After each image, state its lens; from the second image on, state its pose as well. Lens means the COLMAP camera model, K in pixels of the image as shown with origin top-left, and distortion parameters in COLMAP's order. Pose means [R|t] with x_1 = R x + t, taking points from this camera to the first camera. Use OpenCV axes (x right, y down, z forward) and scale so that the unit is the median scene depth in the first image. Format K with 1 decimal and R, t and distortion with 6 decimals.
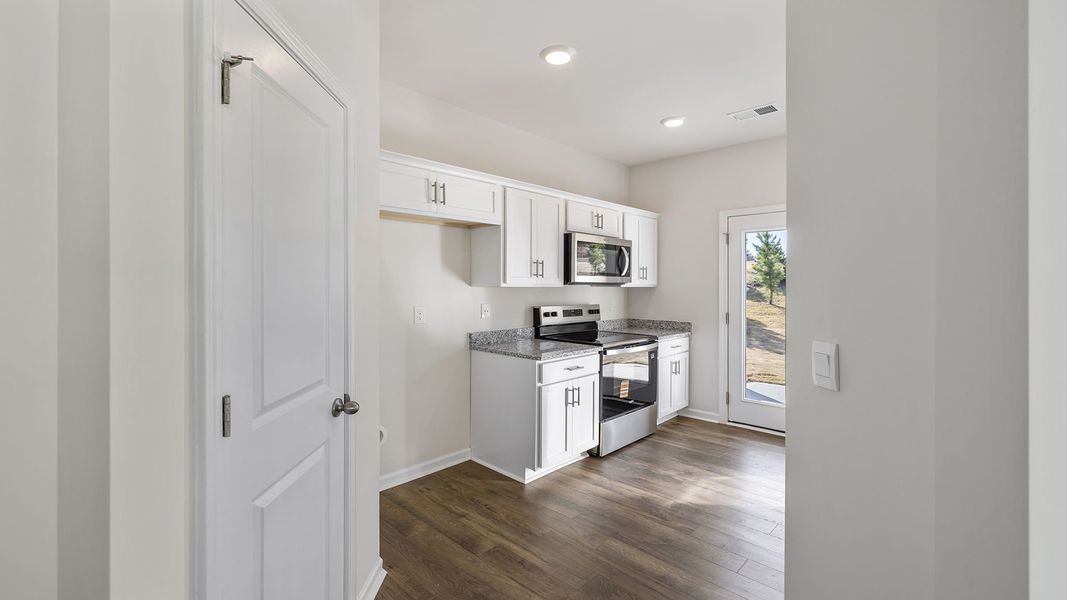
lens RADIAL K [[466.7, 0, 527.1], [0, 466.7, 290.3], [0, 0, 1]] dist [0.007602, -0.001582]
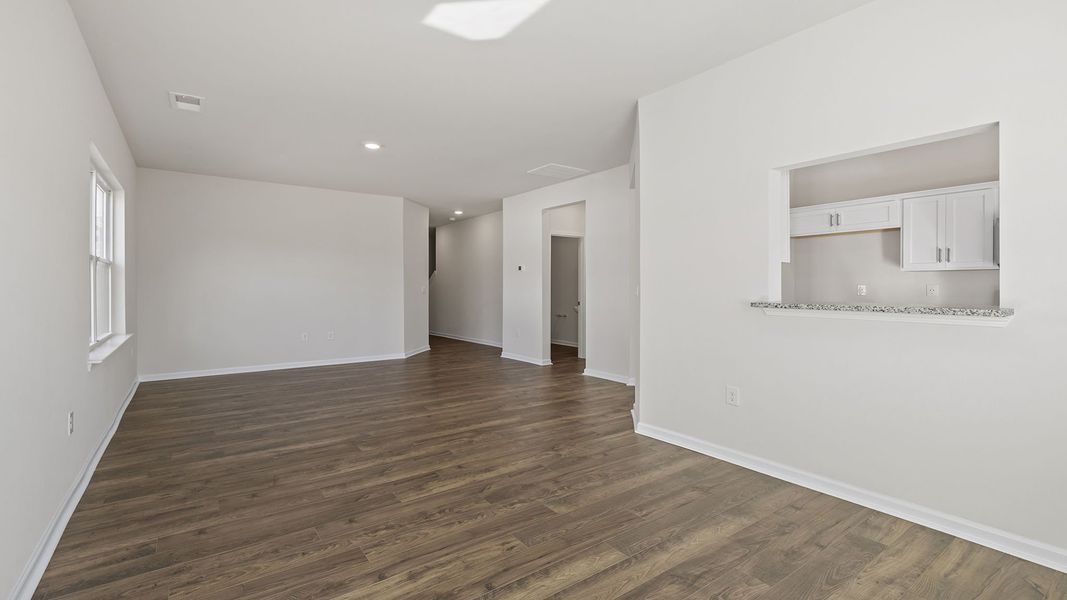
lens RADIAL K [[466.7, 0, 522.8], [0, 466.7, 293.2], [0, 0, 1]] dist [0.007602, -0.001582]
pose [[-0.184918, 0.009214, -0.982711, 1.352784], [-0.010144, 0.999885, 0.011283, 0.047845], [0.982702, 0.012055, -0.184803, 0.128024]]
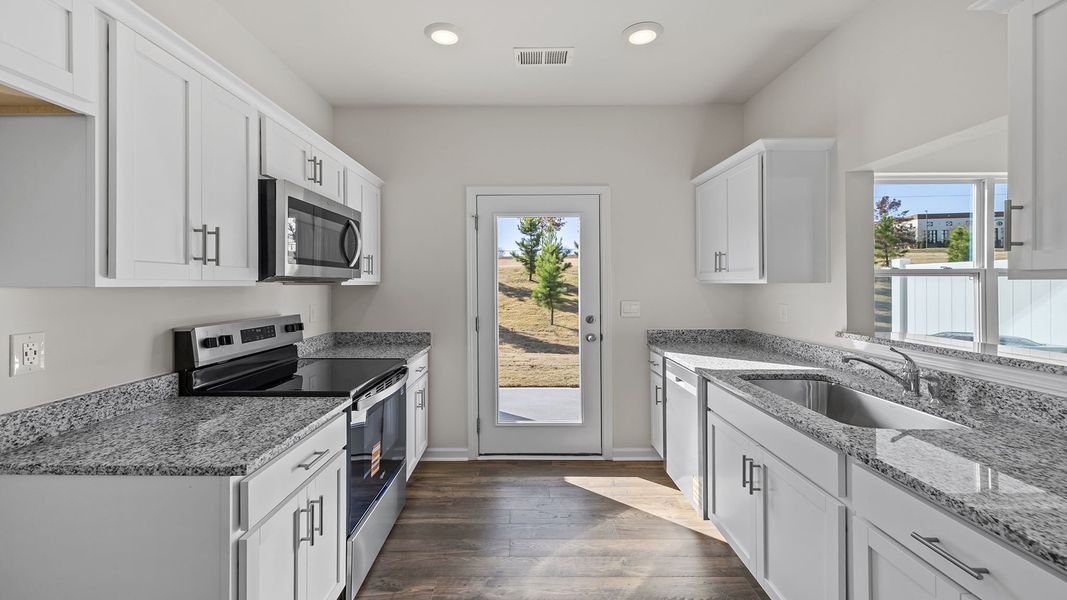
lens RADIAL K [[466.7, 0, 531.4], [0, 466.7, 281.3], [0, 0, 1]] dist [0.007602, -0.001582]
pose [[0.725115, -0.002764, 0.688622, -0.053963], [0.012577, 0.999878, -0.009231, -0.004070], [-0.688513, 0.015354, 0.725062, 0.440450]]
